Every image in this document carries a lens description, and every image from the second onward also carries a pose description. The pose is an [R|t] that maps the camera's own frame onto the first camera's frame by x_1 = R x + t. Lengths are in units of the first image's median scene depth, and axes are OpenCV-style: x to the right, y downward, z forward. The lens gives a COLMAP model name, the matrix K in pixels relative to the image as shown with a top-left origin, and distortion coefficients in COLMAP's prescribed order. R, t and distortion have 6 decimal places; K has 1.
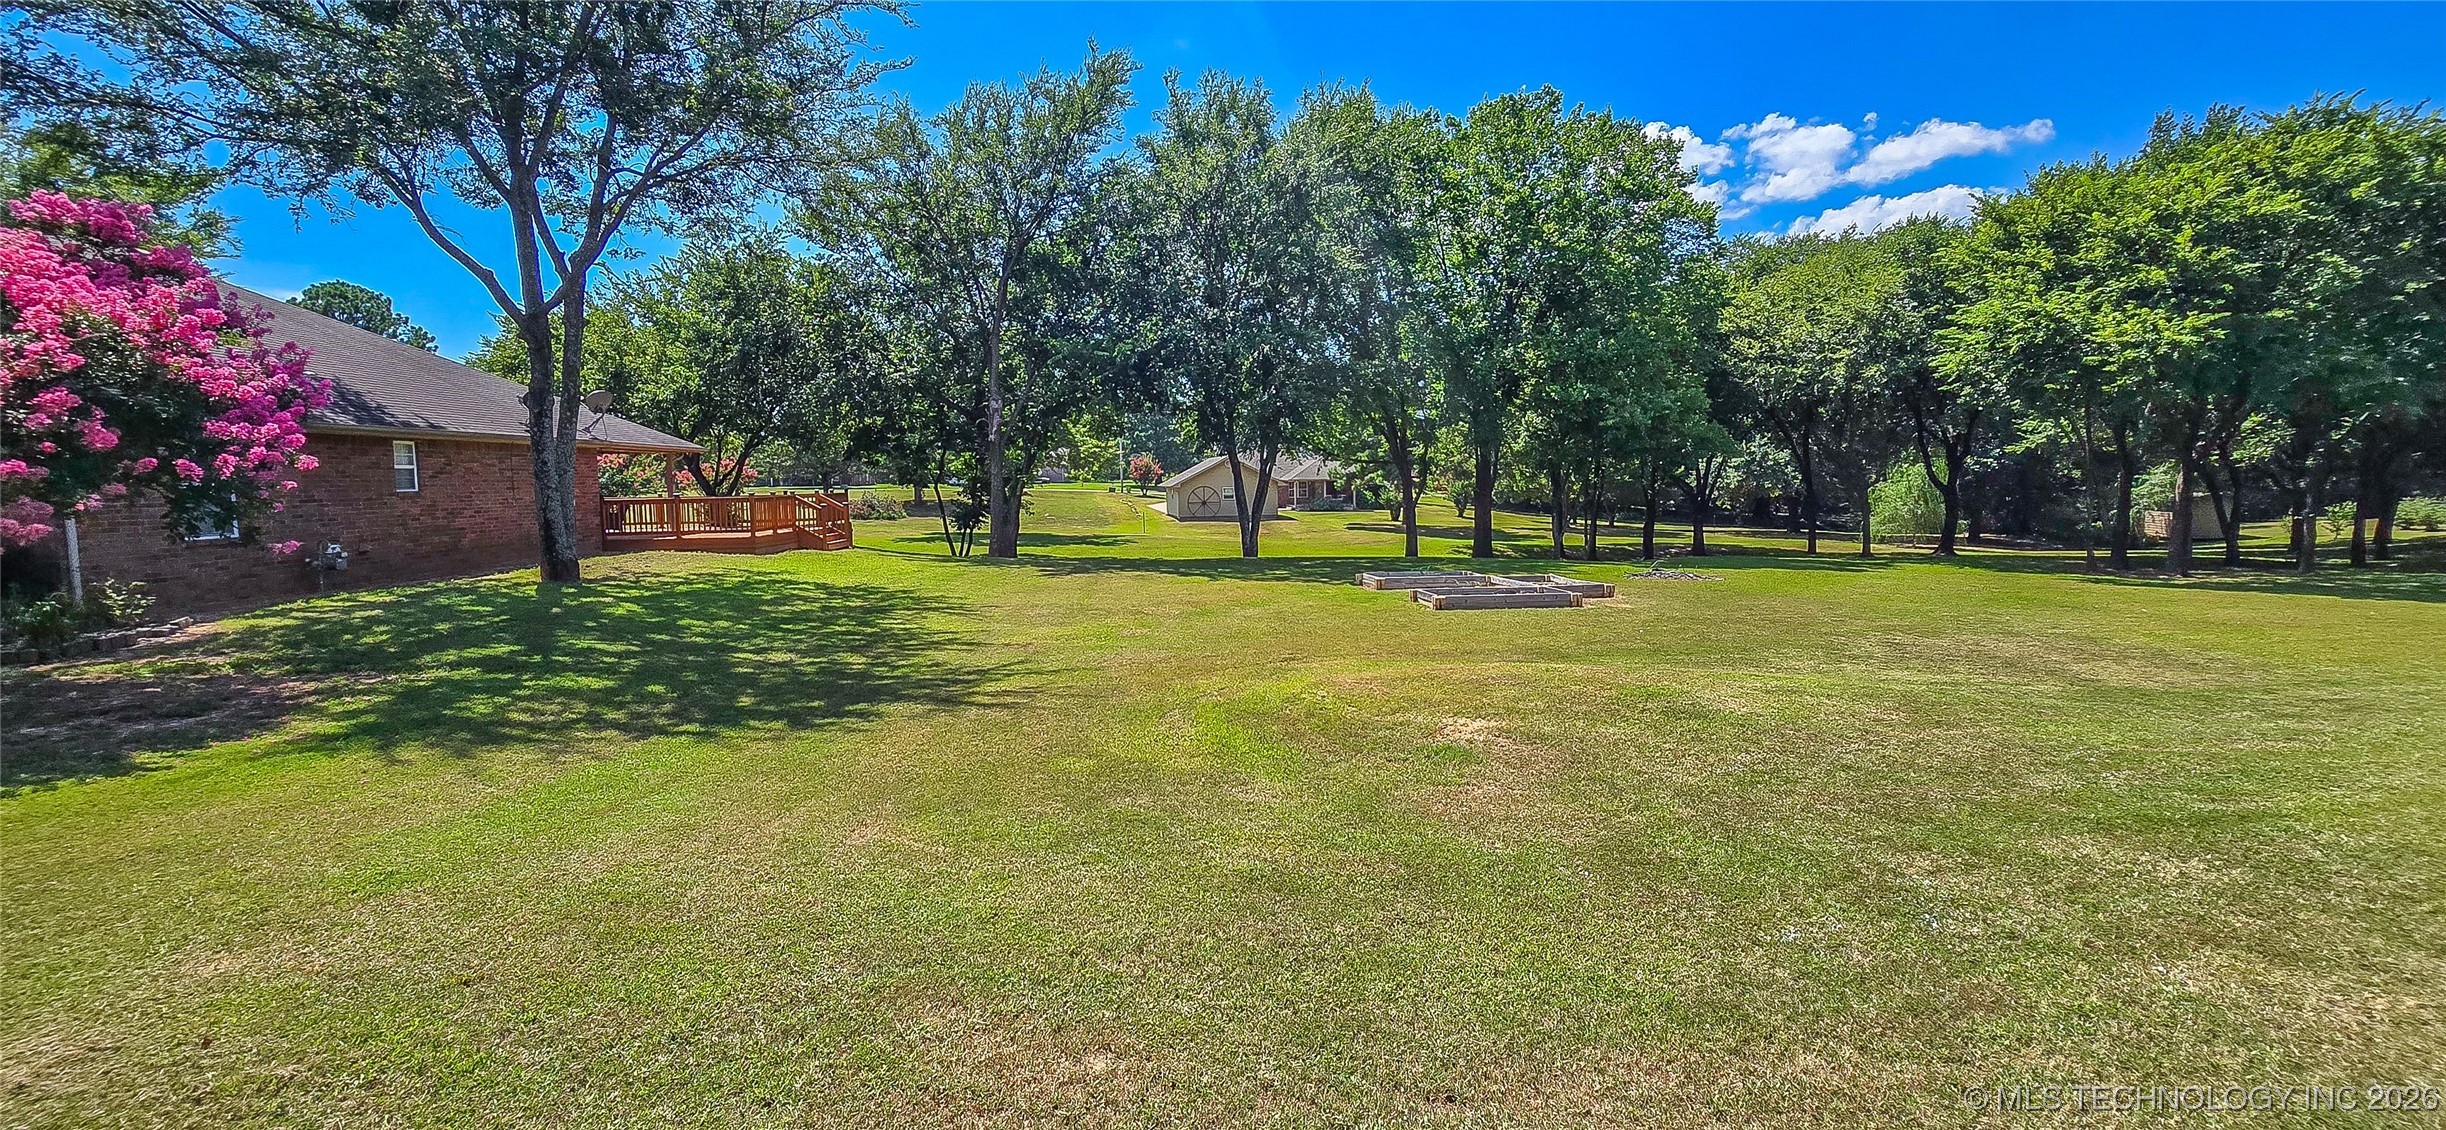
lens RADIAL K [[1016.8, 0, 1228.8], [0, 1016.8, 555.7], [0, 0, 1]] dist [-0.002069, -0.000148]
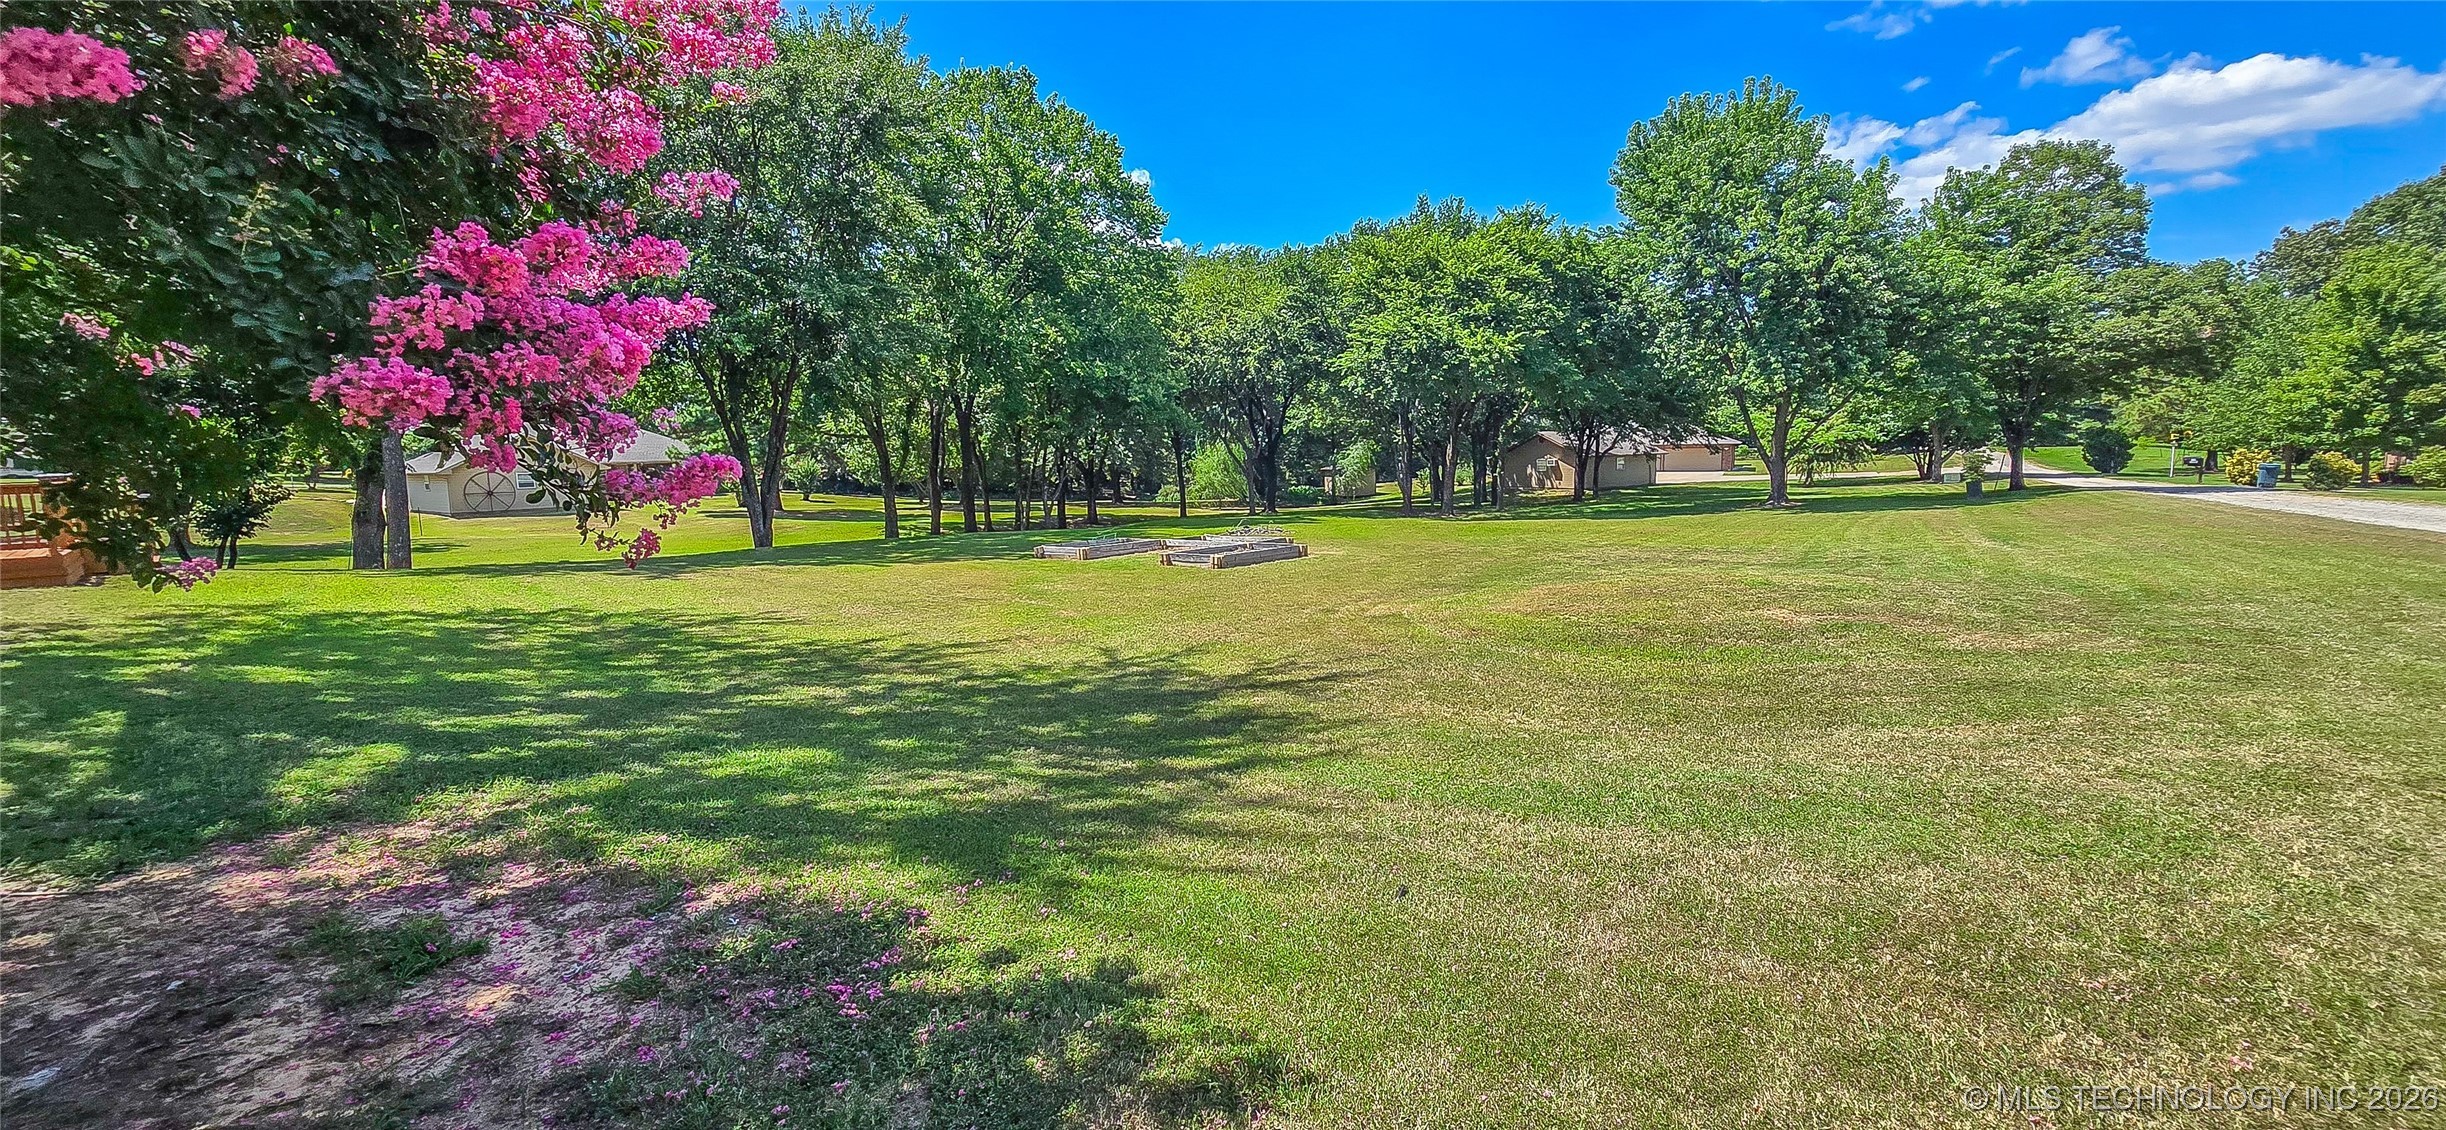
lens RADIAL K [[1016.8, 0, 1228.8], [0, 1016.8, 555.7], [0, 0, 1]] dist [-0.002069, -0.000148]
pose [[0.747183, -0.073547, 0.660536, -0.247603], [0.061403, 0.997247, 0.041580, -0.004137], [-0.661775, 0.009490, 0.749642, 0.107779]]
